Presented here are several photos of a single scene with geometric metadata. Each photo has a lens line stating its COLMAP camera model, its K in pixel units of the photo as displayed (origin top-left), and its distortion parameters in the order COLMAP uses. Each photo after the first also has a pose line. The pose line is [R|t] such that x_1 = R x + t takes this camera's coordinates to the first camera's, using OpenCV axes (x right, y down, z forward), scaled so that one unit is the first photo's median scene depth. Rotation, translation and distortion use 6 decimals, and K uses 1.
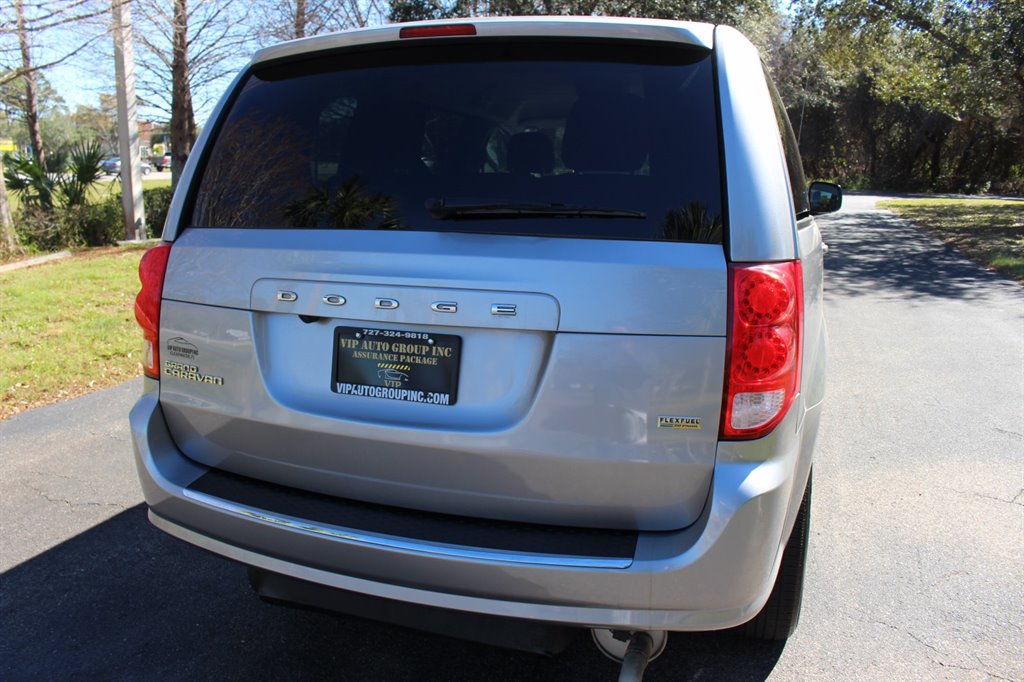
lens RADIAL K [[866.2, 0, 491.7], [0, 866.2, 341.9], [0, 0, 1]] dist [-0.098652, 0.013176]
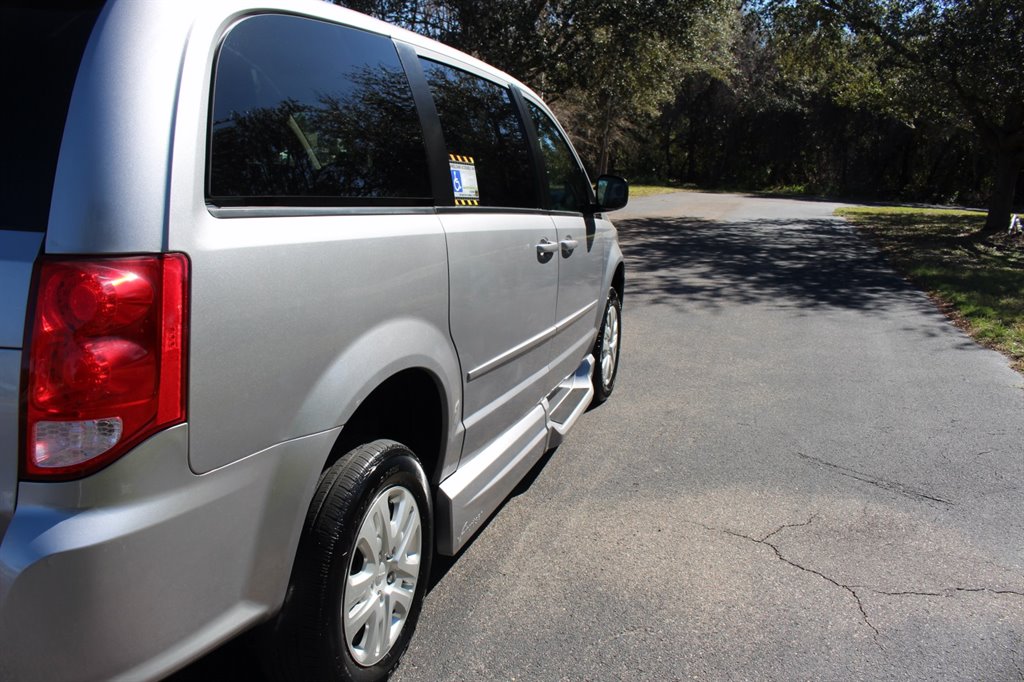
lens RADIAL K [[866.2, 0, 491.7], [0, 866.2, 341.9], [0, 0, 1]] dist [-0.098652, 0.013176]
pose [[0.999522, 0.026432, 0.016049, 0.229531], [-0.026474, 0.999647, 0.002397, -0.008835], [-0.015980, -0.002821, 0.999868, 0.075274]]
